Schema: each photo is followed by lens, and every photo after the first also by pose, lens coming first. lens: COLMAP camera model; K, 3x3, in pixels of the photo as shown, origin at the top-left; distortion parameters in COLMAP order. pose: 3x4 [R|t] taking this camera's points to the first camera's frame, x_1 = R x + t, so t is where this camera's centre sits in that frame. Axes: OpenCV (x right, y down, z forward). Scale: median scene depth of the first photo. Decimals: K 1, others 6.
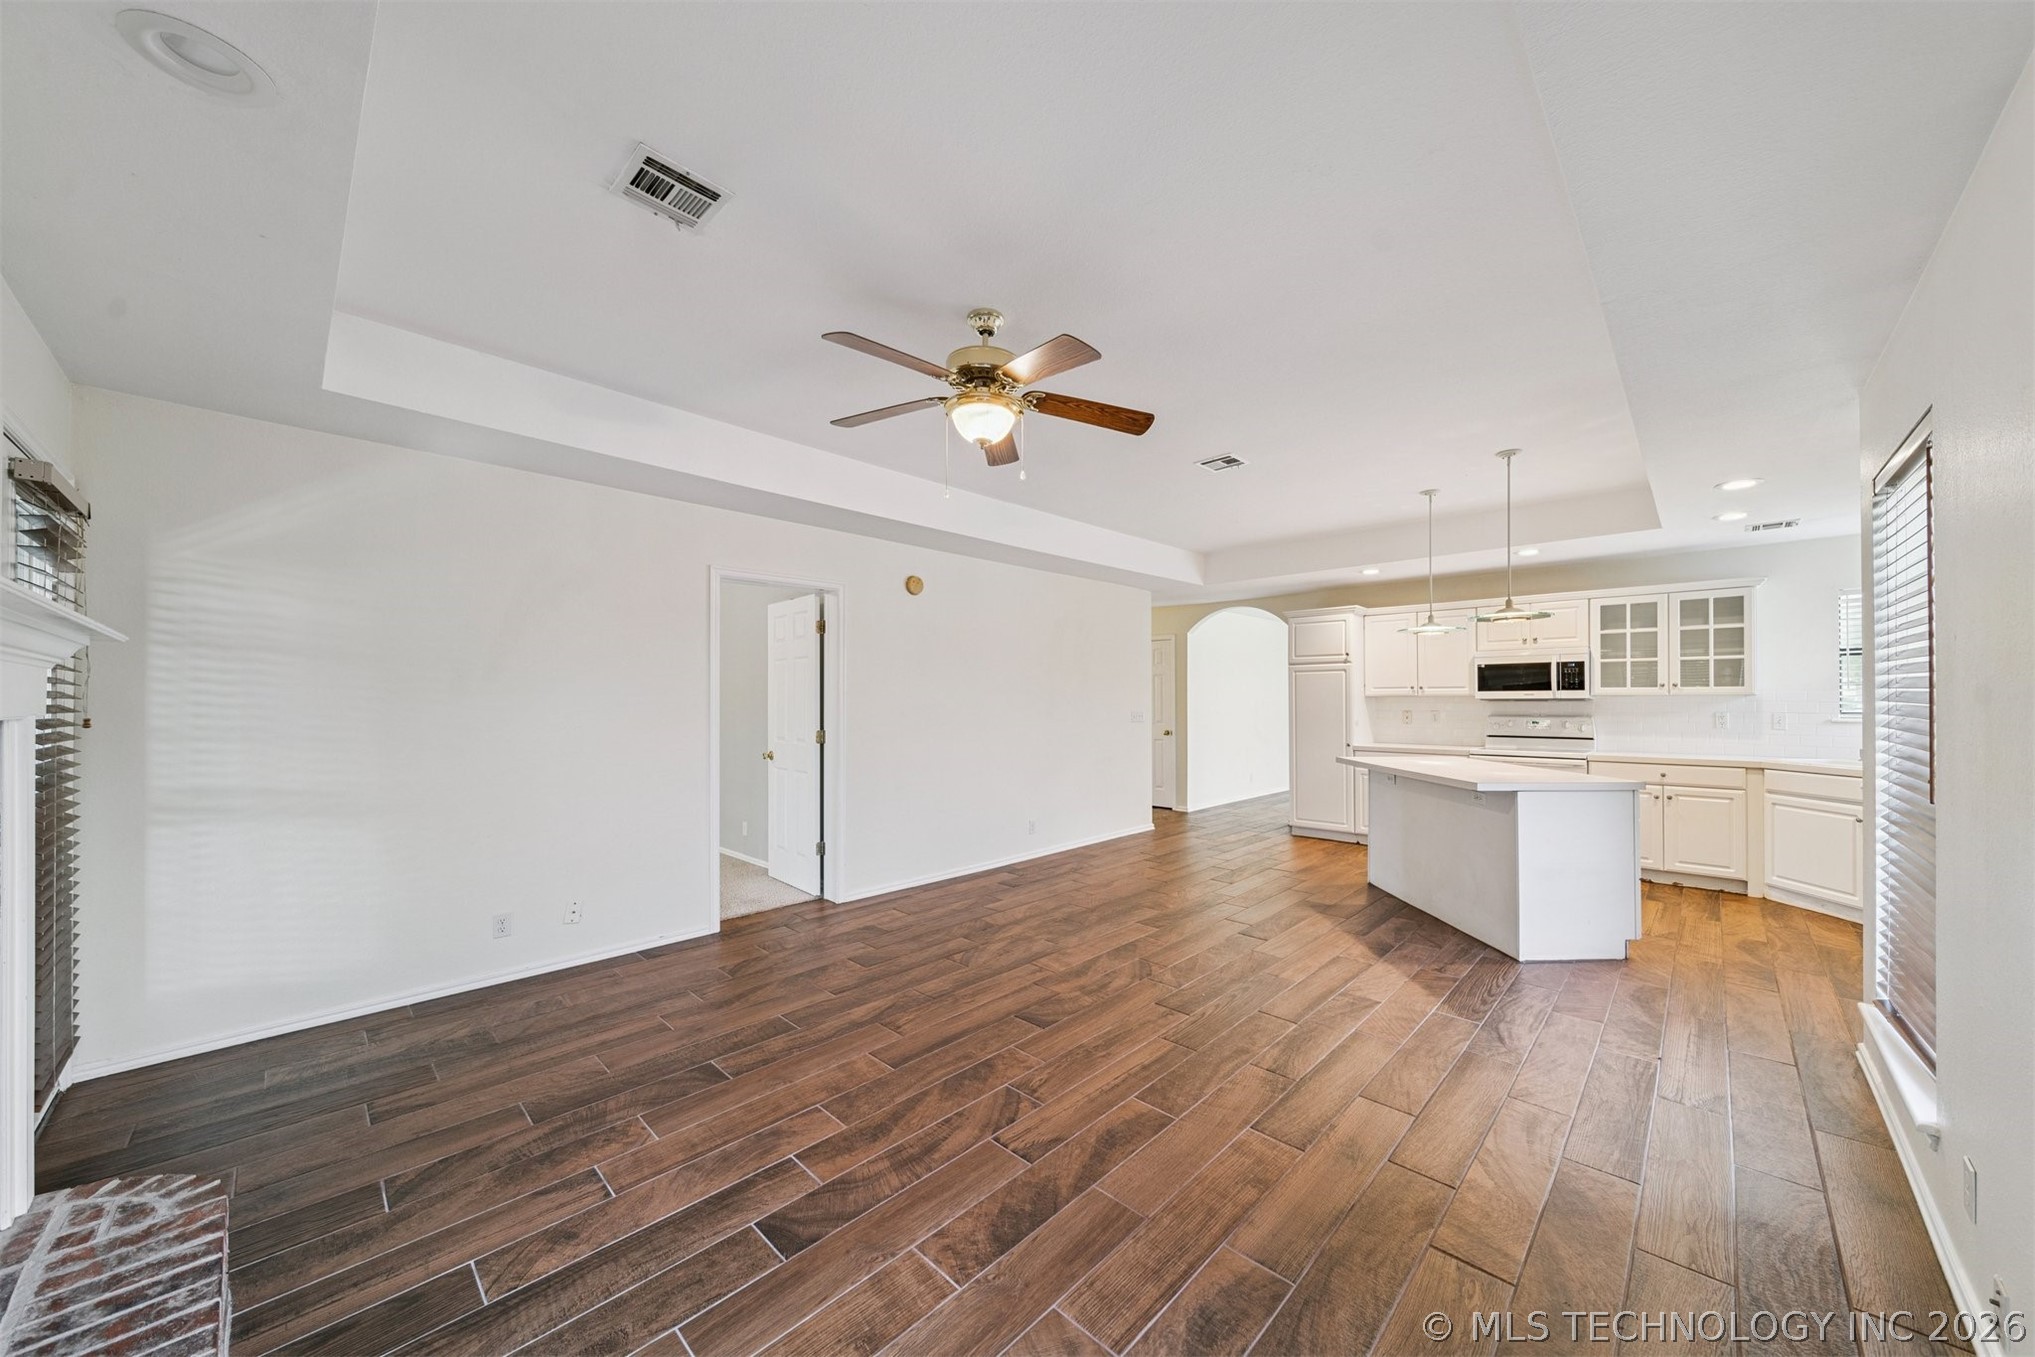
lens RADIAL K [[717.8, 0, 1022.9], [0, 717.8, 687.7], [0, 0, 1]] dist [0.000374, -0.001378]
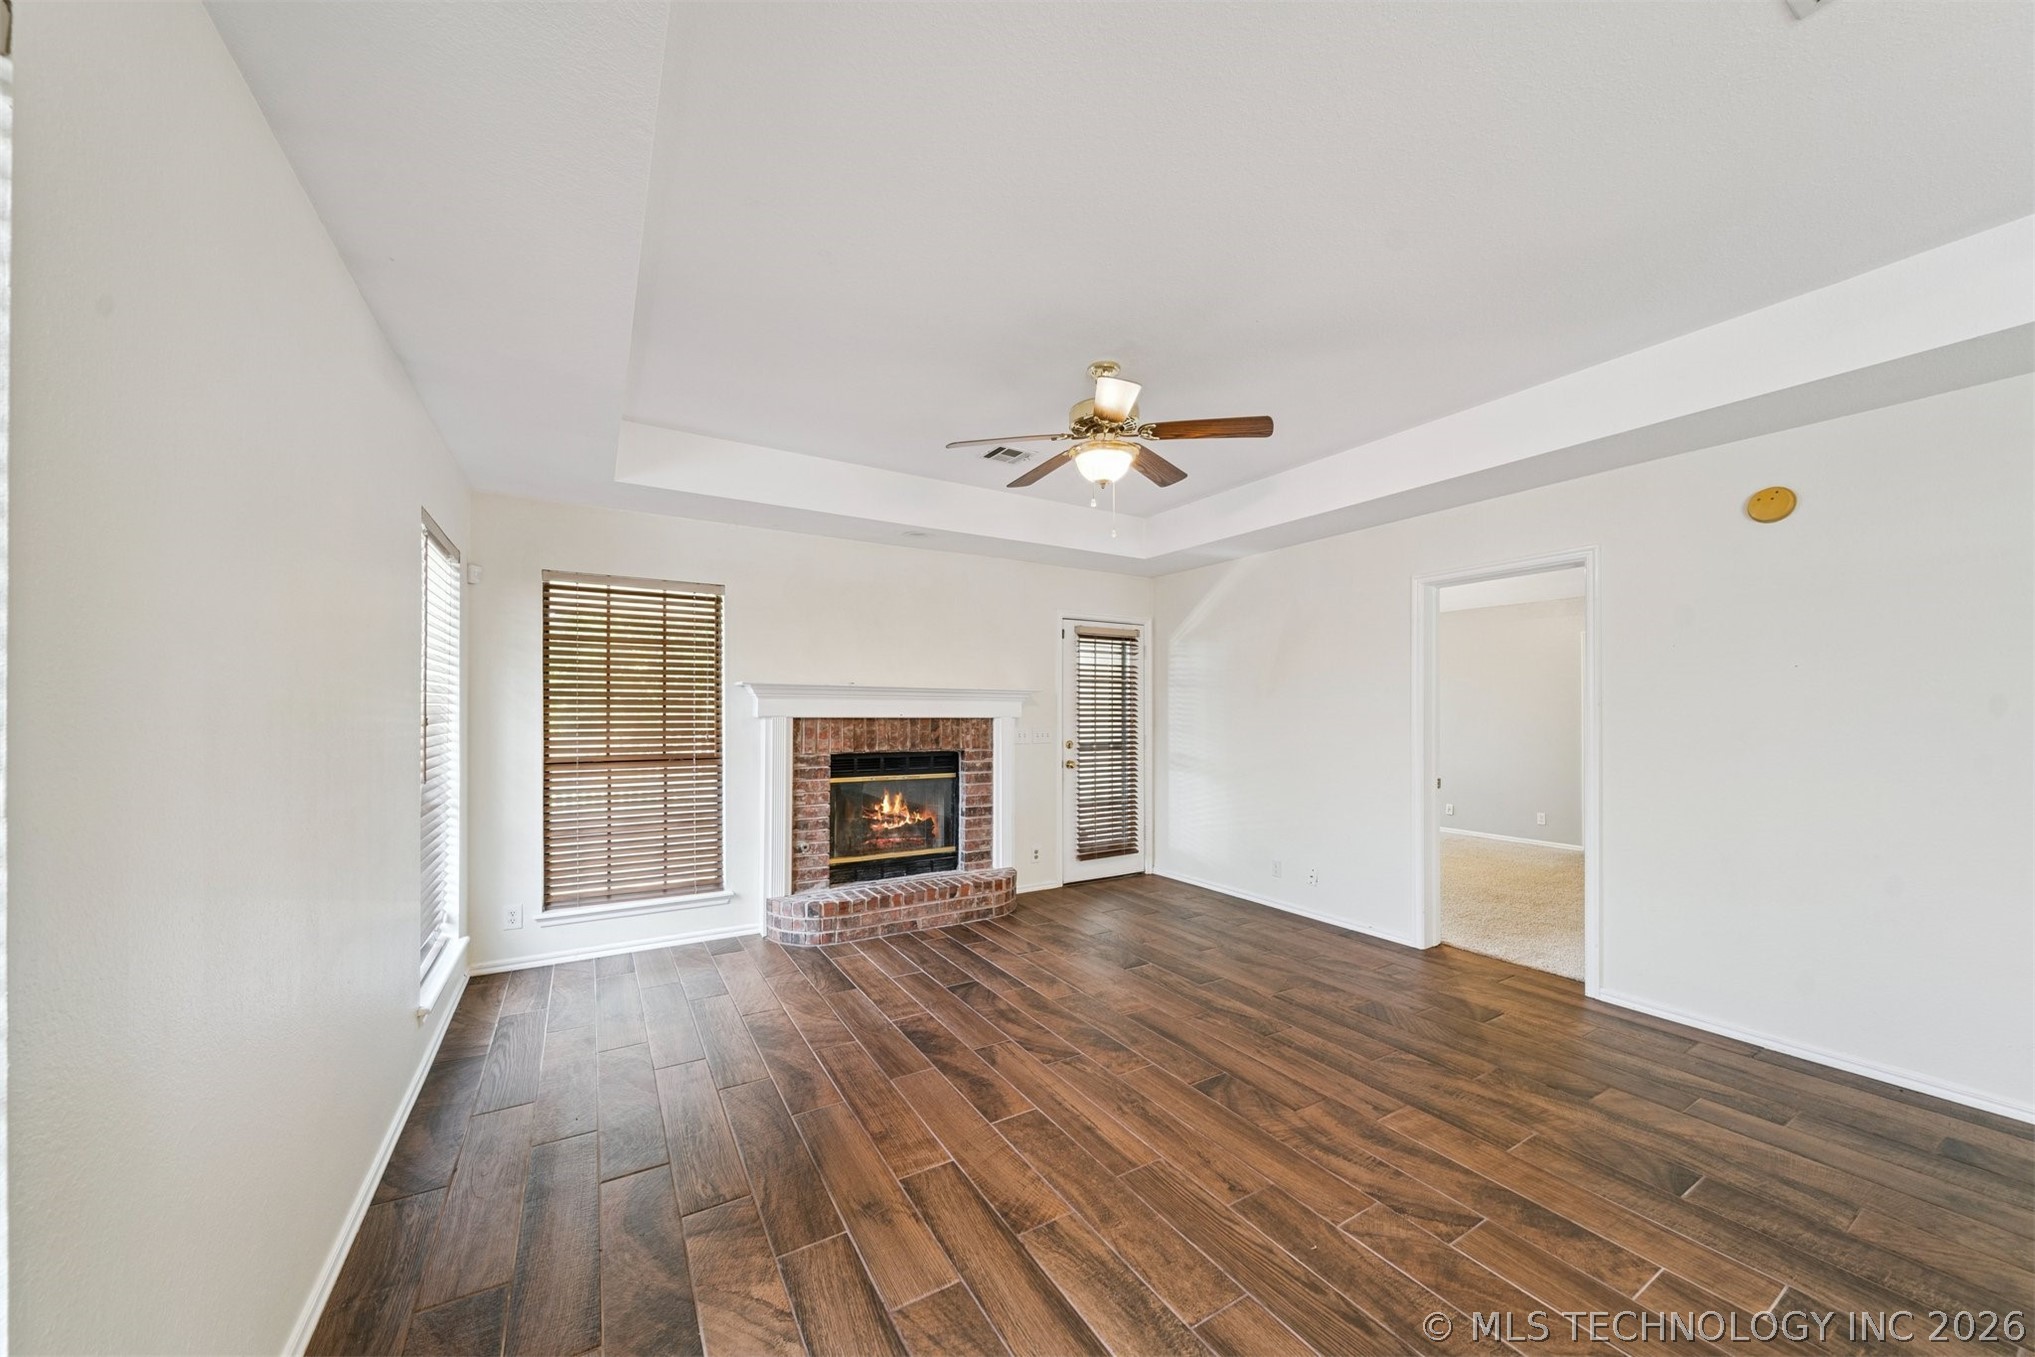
lens RADIAL K [[723.7, 0, 1028.2], [0, 723.7, 714.8], [0, 0, 1]] dist [-0.000875, -0.000116]
pose [[-0.256005, 0.004306, -0.966666, 0.658908], [0.015828, 0.999875, 0.000262, 0.011307], [0.966546, -0.015233, -0.256041, 0.730678]]
